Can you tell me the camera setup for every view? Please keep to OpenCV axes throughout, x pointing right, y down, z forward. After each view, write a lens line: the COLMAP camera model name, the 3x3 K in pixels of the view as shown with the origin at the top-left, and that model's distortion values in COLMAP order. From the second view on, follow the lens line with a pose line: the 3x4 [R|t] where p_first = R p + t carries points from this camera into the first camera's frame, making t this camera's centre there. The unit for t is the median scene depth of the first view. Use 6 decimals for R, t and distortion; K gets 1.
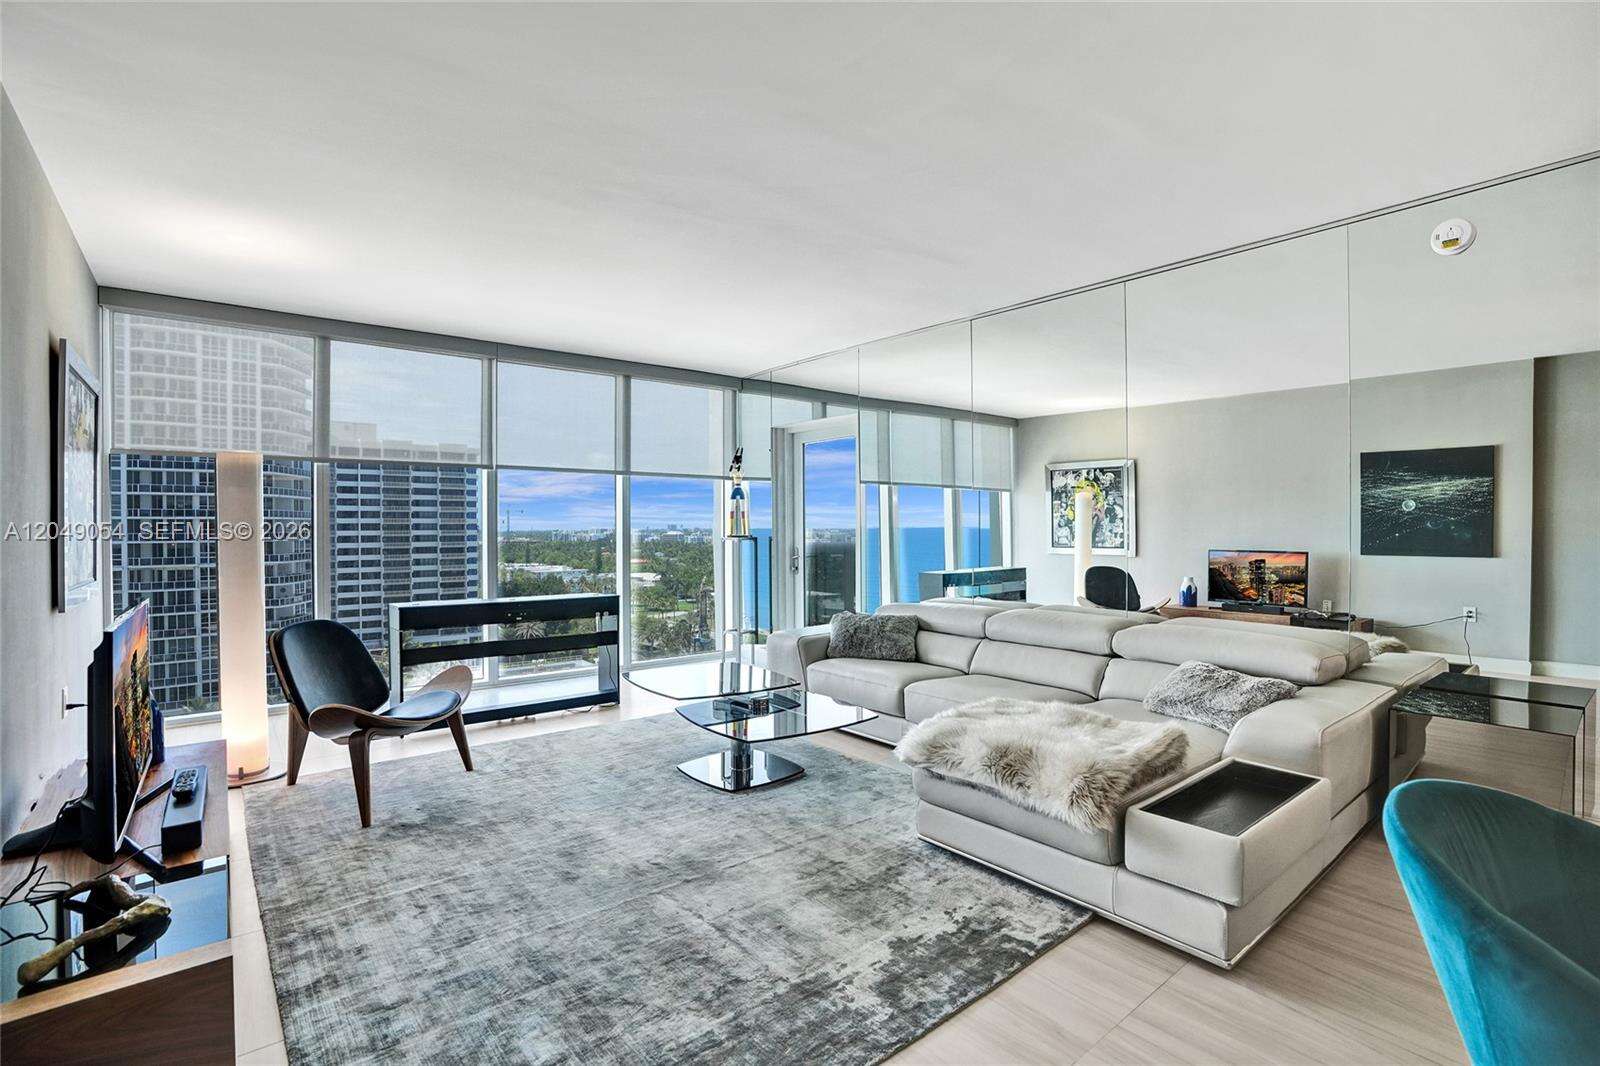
lens RADIAL K [[788.4, 0, 802.5], [0, 788.4, 541.6], [0, 0, 1]] dist [-0.016516, 0.000775]
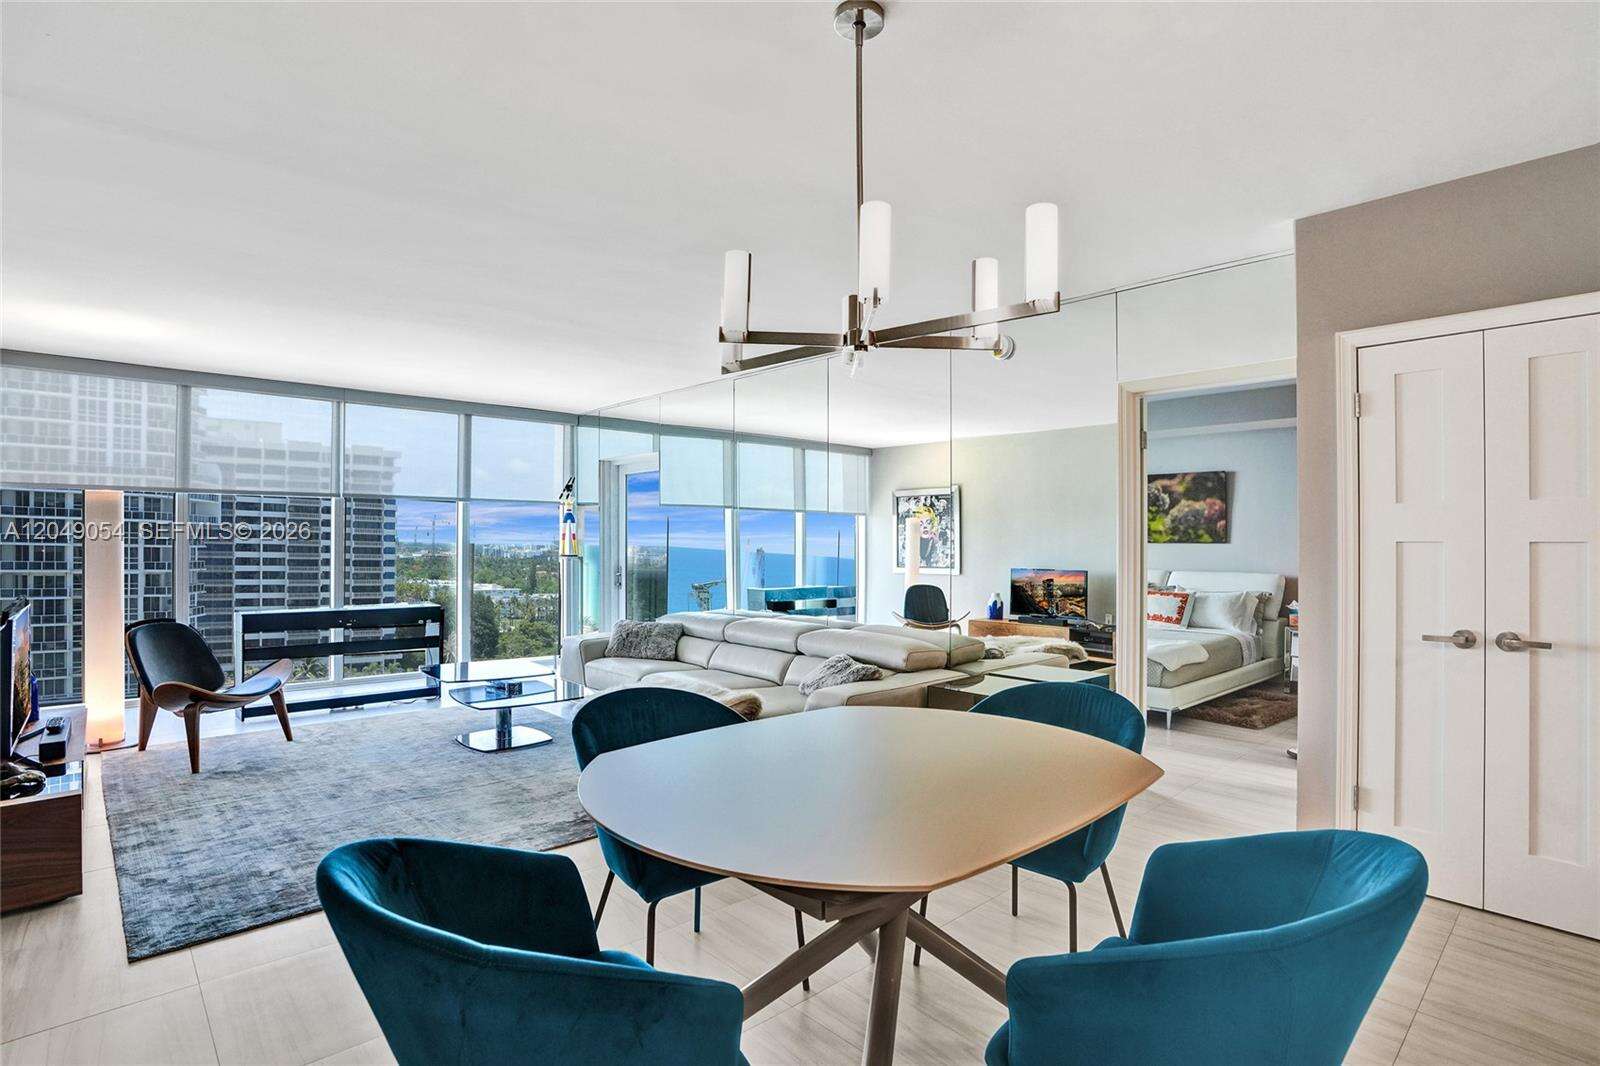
lens RADIAL K [[827.8, 0, 821.9], [0, 827.8, 538.7], [0, 0, 1]] dist [-0.051668, 0.021079]
pose [[0.995652, 0.012841, 0.092261, 0.293057], [-0.011286, 0.999786, -0.017362, -0.022968], [-0.092465, 0.016246, 0.995583, -0.375896]]
